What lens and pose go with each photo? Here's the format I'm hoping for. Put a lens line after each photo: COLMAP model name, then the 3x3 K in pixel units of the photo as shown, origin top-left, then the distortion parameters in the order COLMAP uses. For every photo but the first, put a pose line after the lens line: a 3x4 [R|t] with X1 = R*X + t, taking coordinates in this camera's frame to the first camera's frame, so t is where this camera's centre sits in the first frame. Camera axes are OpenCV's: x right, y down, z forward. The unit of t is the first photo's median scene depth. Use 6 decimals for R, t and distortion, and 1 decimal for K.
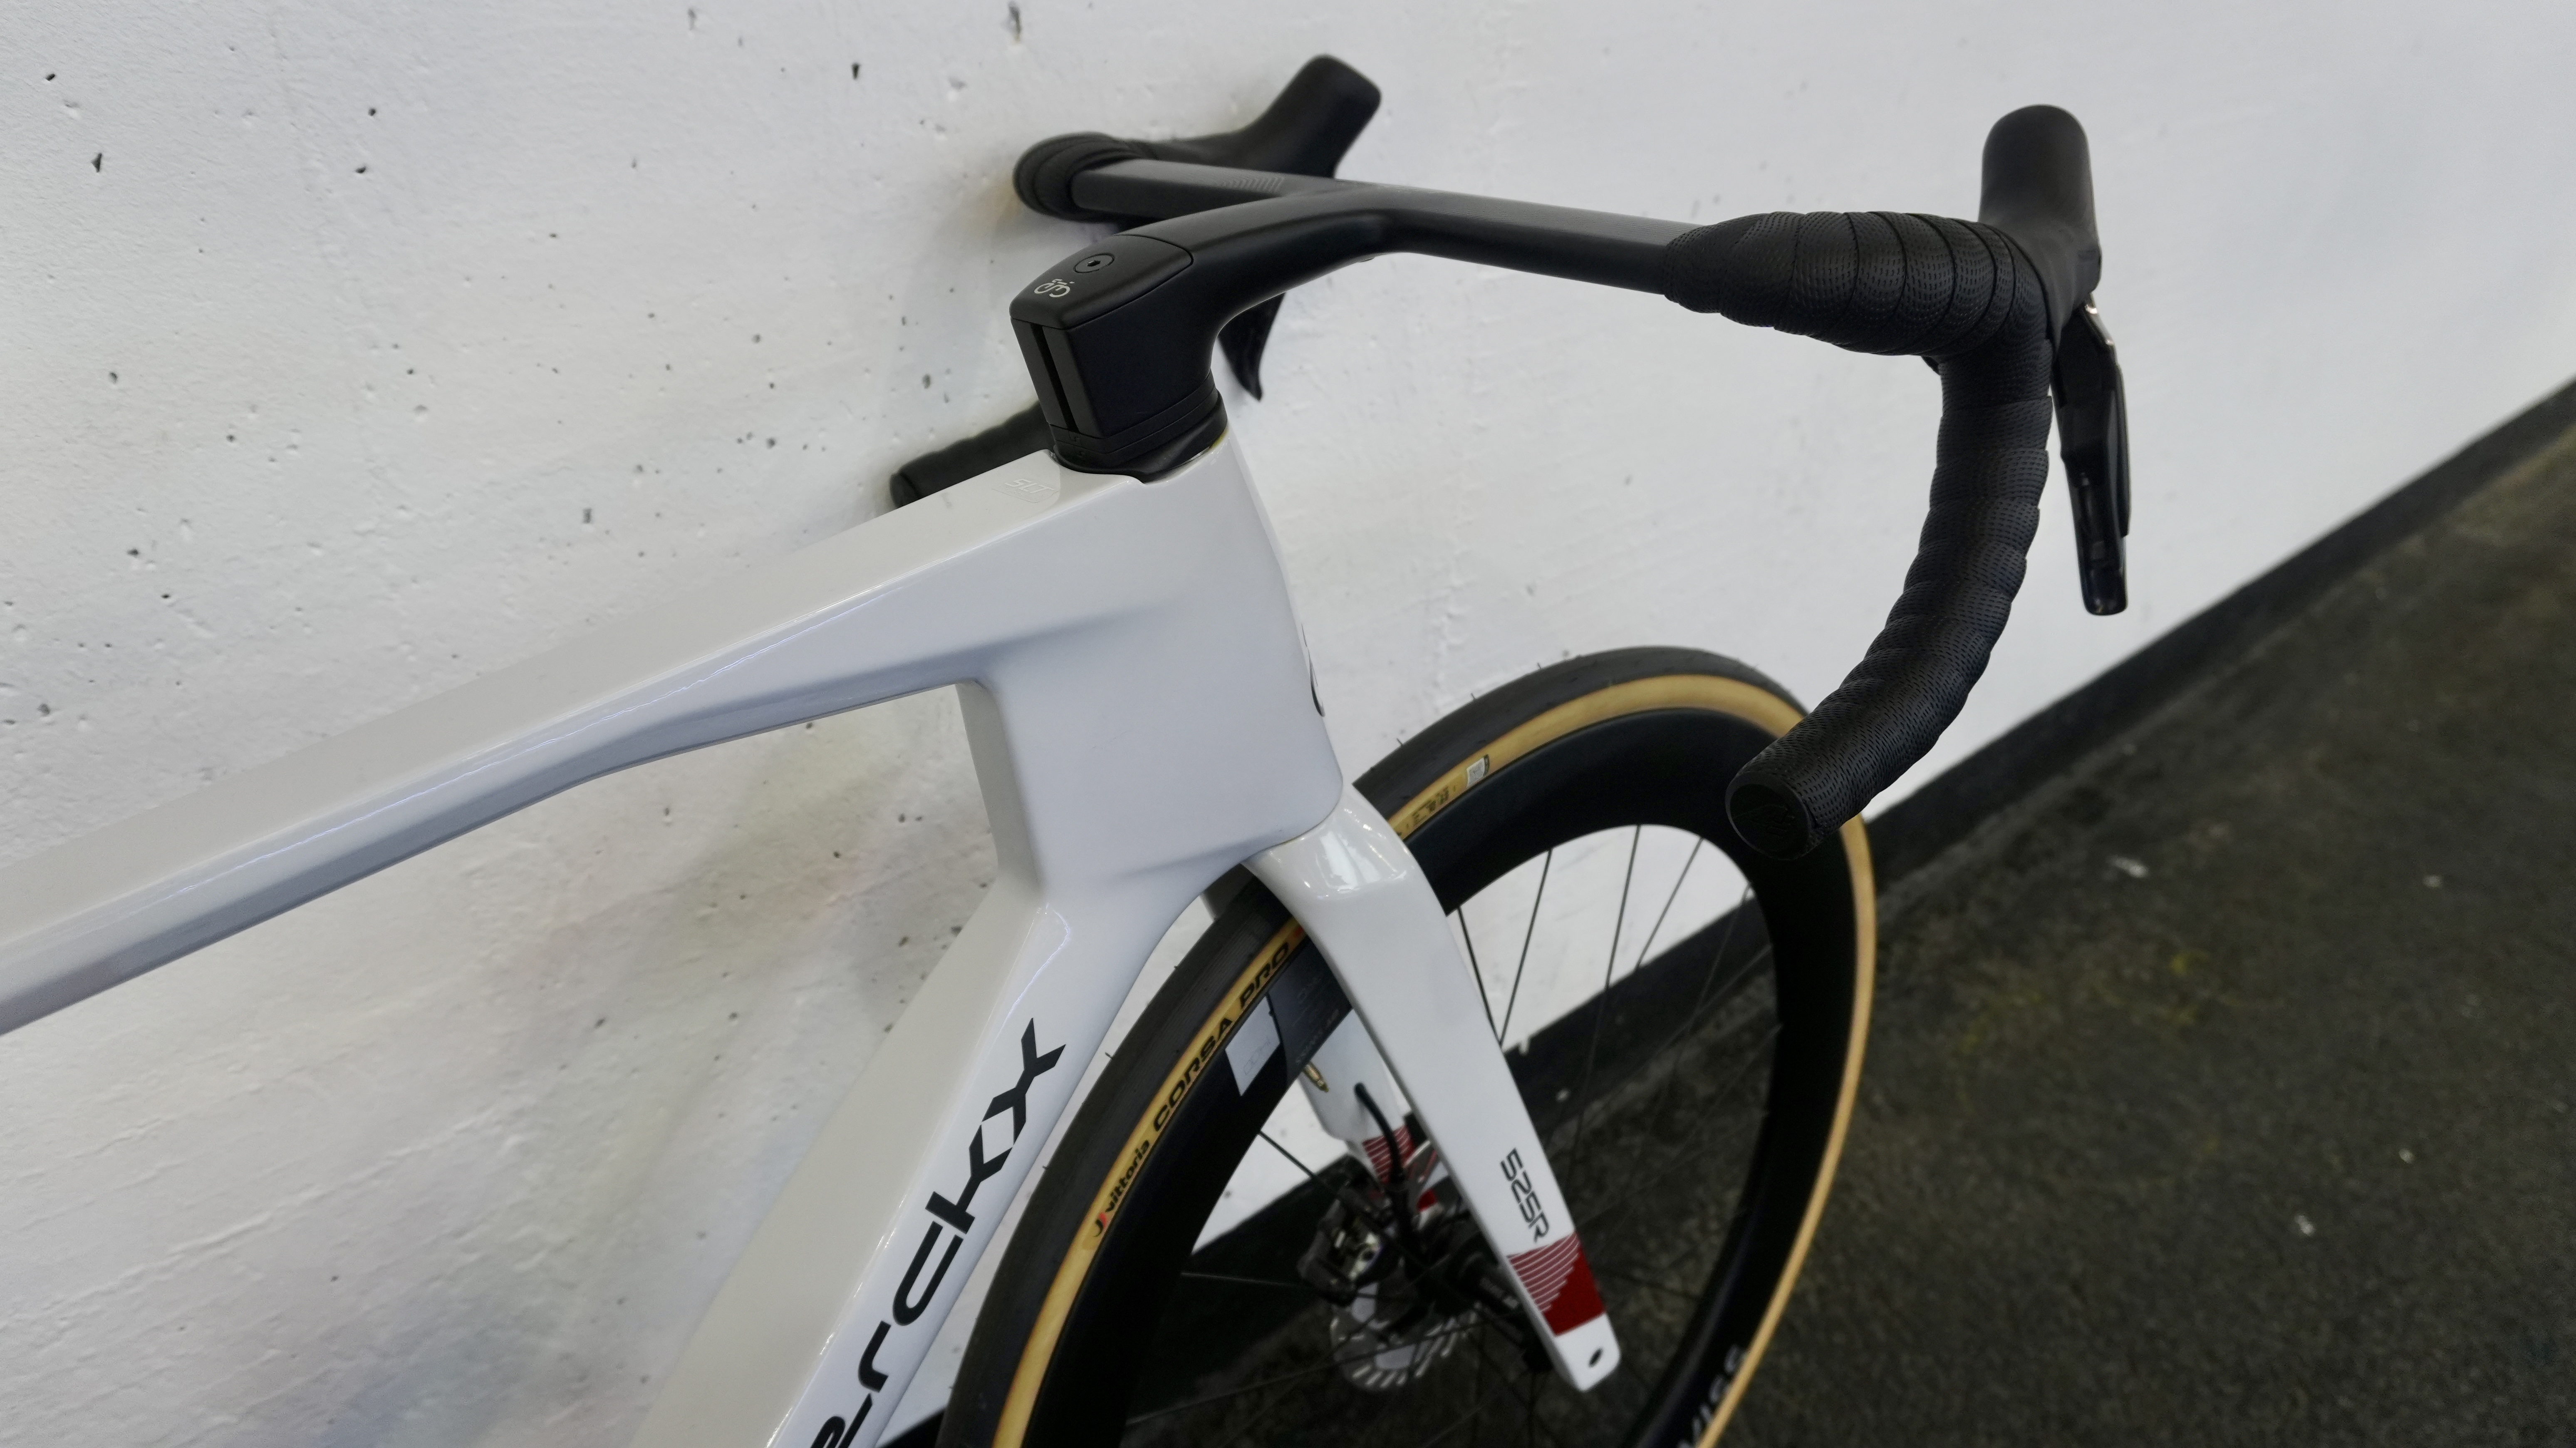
lens RADIAL K [[1716.4, 0, 1296.3], [0, 1716.4, 722.3], [0, 0, 1]] dist [0.009194, -0.001539]
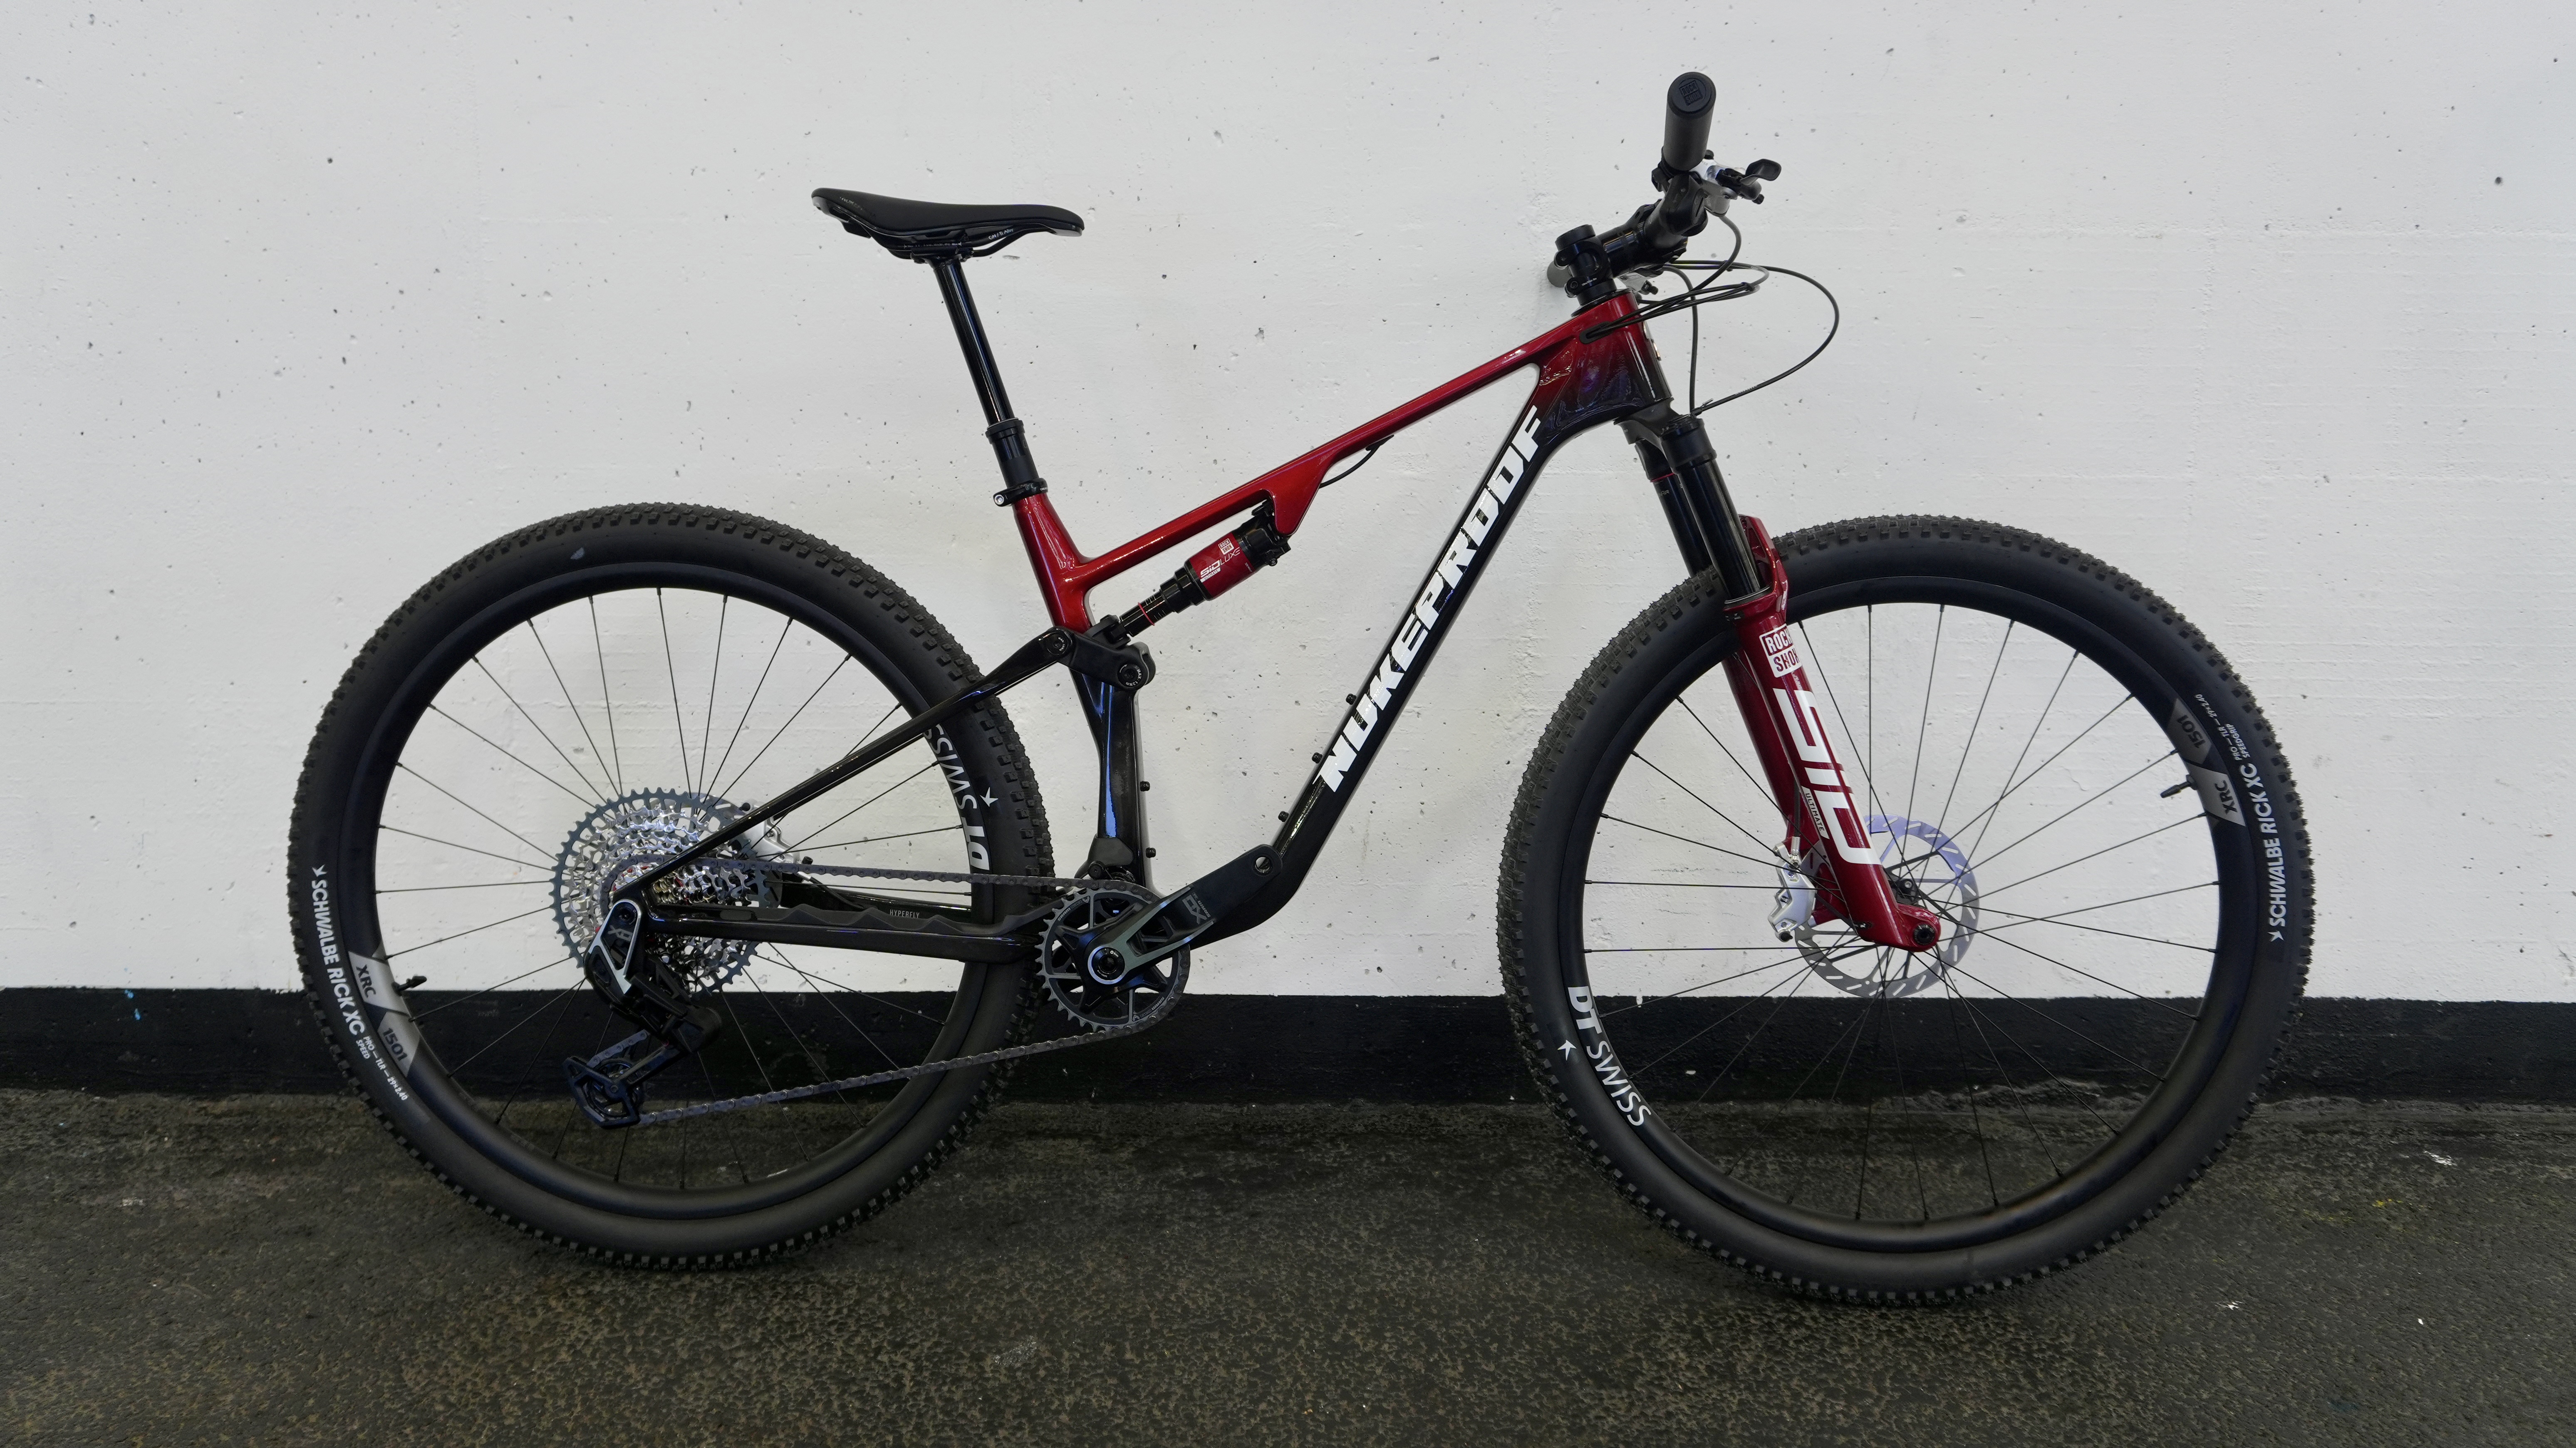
lens RADIAL K [[1716.4, 0, 1286.8], [0, 1716.4, 723.2], [0, 0, 1]] dist [0.009194, -0.001539]
pose [[0.734221, 0.064072, -0.675880, 1.563471], [-0.303264, 0.921647, -0.242071, 0.725373], [0.607412, 0.382704, 0.696124, -0.575627]]
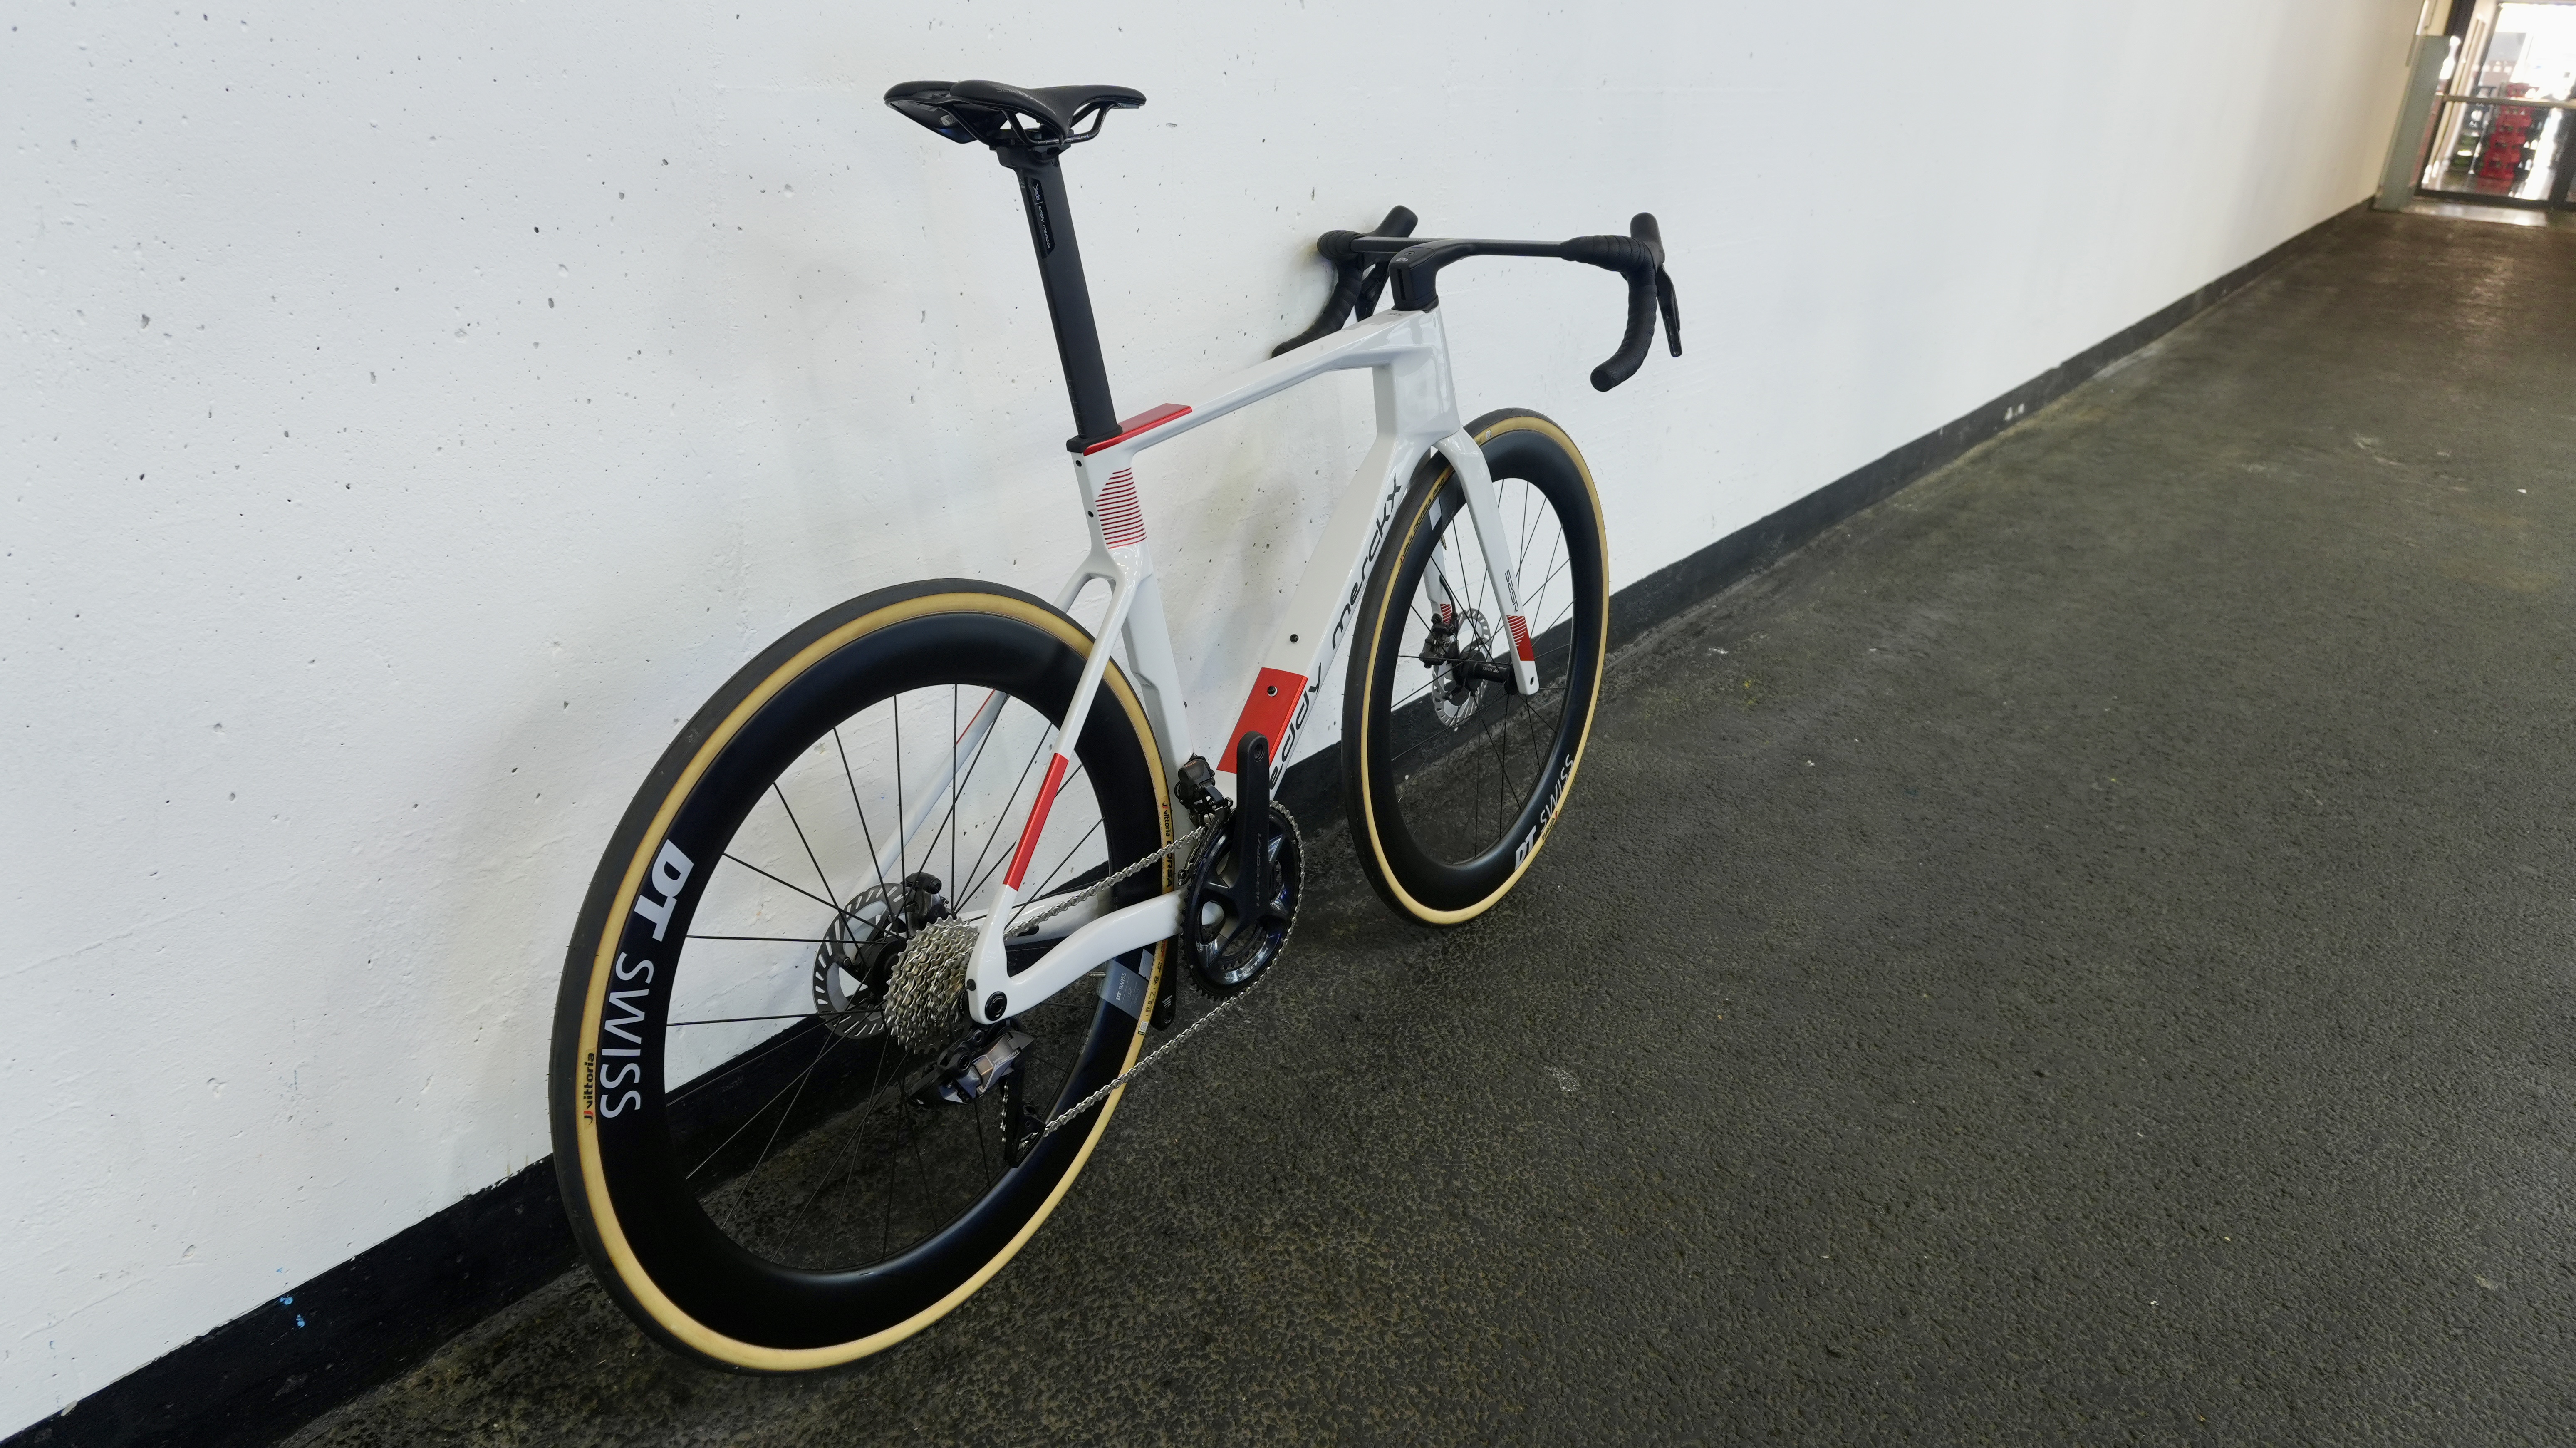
lens RADIAL K [[1716.4, 0, 1285.0], [0, 1716.4, 724.8], [0, 0, 1]] dist [0.009194, -0.001539]
pose [[0.978072, -0.069242, 0.196420, -0.760916], [0.088778, 0.991751, -0.092461, 0.682202], [-0.188398, 0.107871, 0.976151, -1.582304]]
